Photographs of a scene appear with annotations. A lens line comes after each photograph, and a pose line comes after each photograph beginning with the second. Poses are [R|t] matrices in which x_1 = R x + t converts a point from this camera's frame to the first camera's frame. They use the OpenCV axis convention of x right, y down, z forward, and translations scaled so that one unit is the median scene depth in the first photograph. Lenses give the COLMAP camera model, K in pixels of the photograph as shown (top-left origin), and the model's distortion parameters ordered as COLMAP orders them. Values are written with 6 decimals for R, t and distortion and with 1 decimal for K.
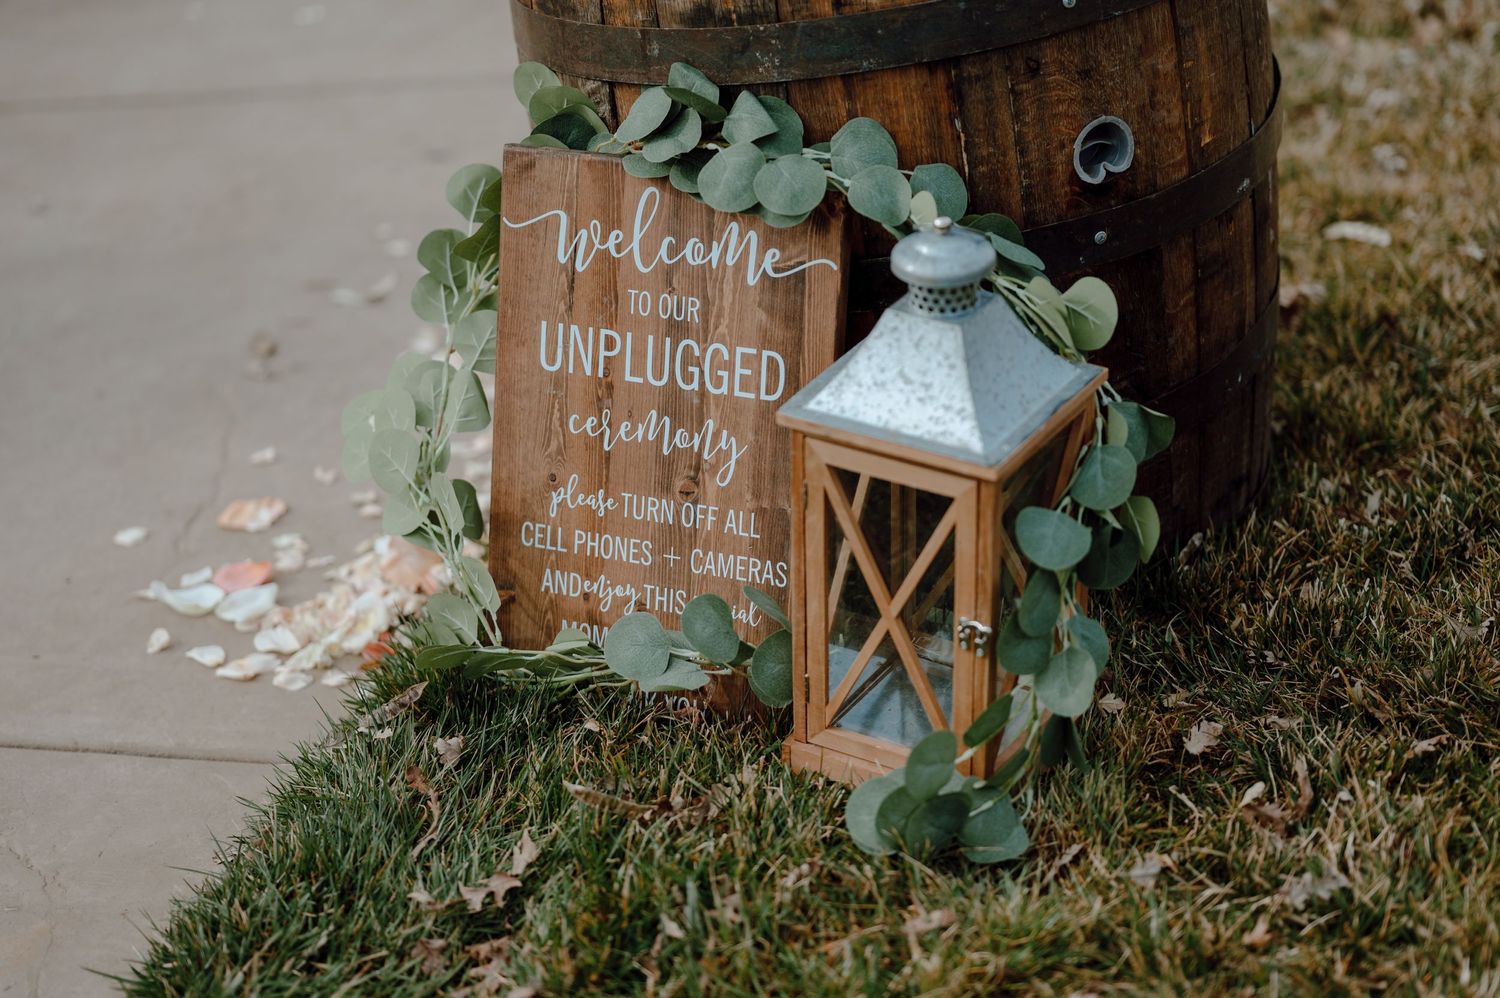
lens RADIAL K [[3826.0, 0, 750.0], [0, 3826.0, 499.0], [0, 0, 1]] dist [-0.084057, 0.666613]
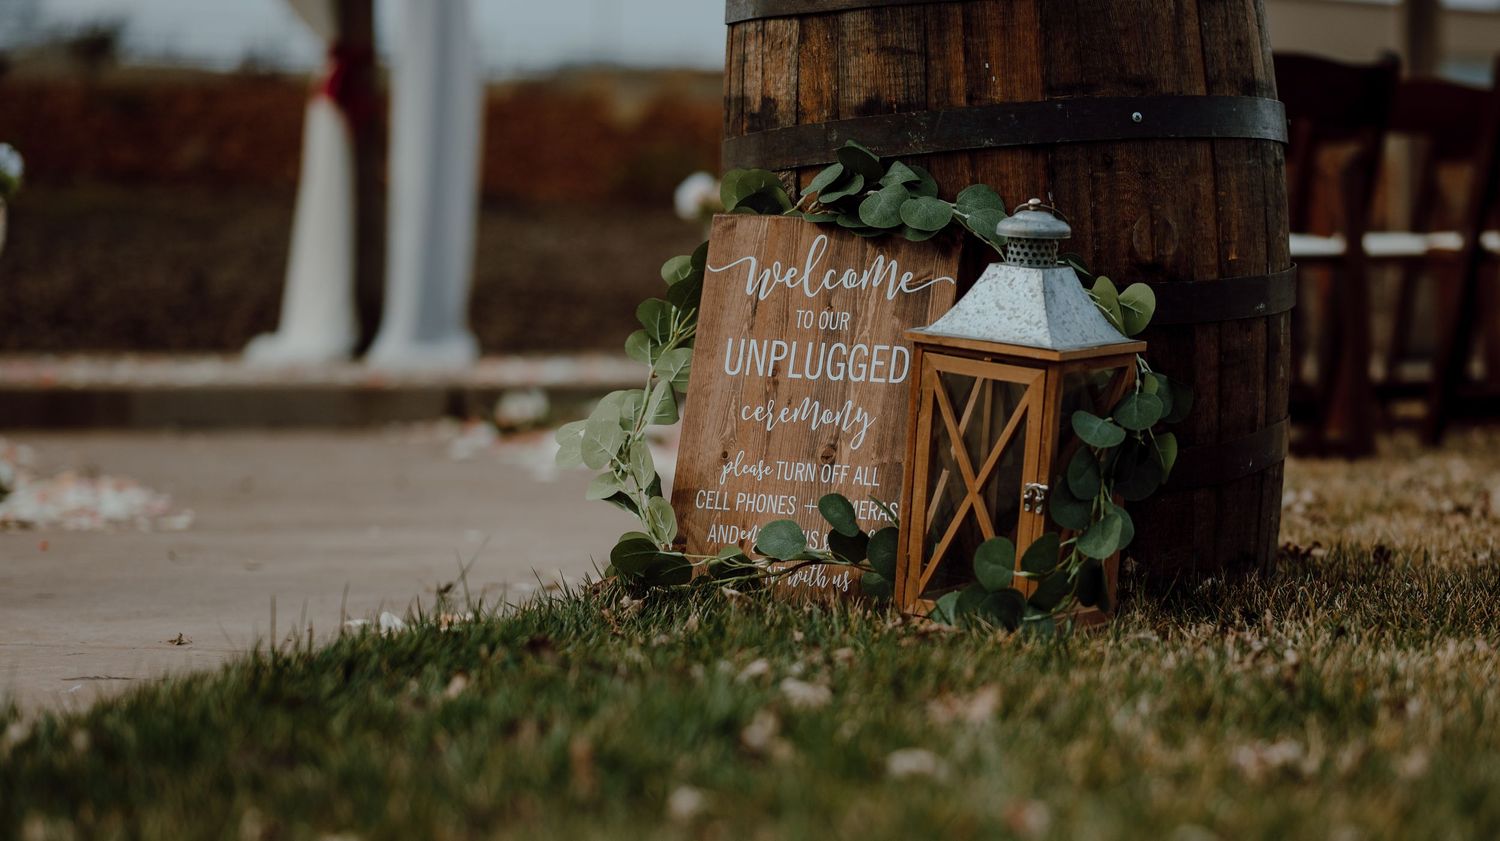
lens RADIAL K [[4628.2, 0, 750.0], [0, 4628.2, 420.5], [0, 0, 1]] dist [-0.120819, -0.174791]
pose [[0.995455, 0.090140, -0.030741, 0.005276], [-0.095184, 0.930802, -0.352913, 0.562652], [-0.003198, 0.354235, 0.935151, -0.514076]]
